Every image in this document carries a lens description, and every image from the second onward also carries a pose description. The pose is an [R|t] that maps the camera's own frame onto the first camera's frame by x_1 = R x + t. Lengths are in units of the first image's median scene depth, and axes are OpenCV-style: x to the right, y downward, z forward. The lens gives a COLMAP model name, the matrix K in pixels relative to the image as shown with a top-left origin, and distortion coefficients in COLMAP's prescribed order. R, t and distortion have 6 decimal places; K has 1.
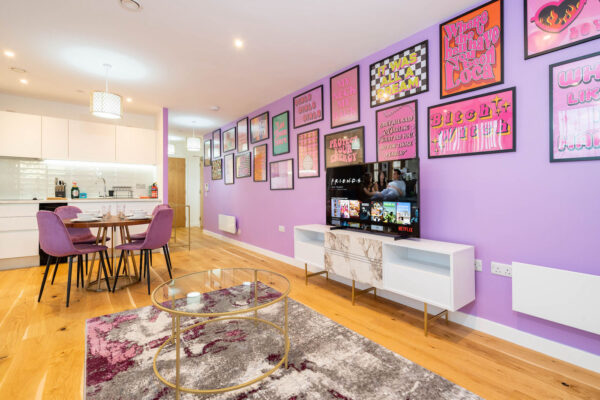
lens RADIAL K [[278.1, 0, 292.6], [0, 278.1, 191.3], [0, 0, 1]] dist [-0.004284, 0.001108]
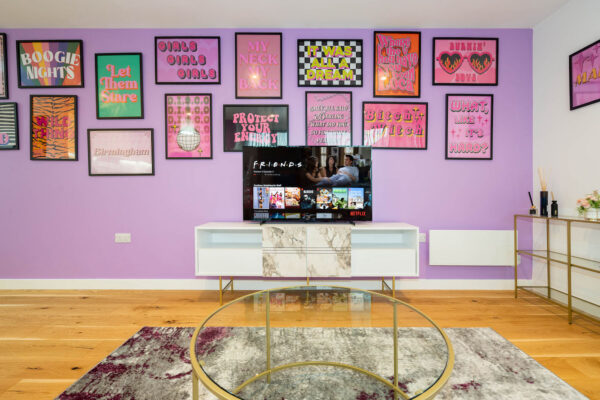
lens RADIAL K [[278.1, 0, 298.6], [0, 278.1, 198.4], [0, 0, 1]] dist [-0.004284, 0.001108]
pose [[0.592930, -0.002693, 0.805249, -0.503289], [-0.002217, 0.999985, 0.004976, 0.067630], [-0.805251, -0.004736, 0.592916, 0.511677]]
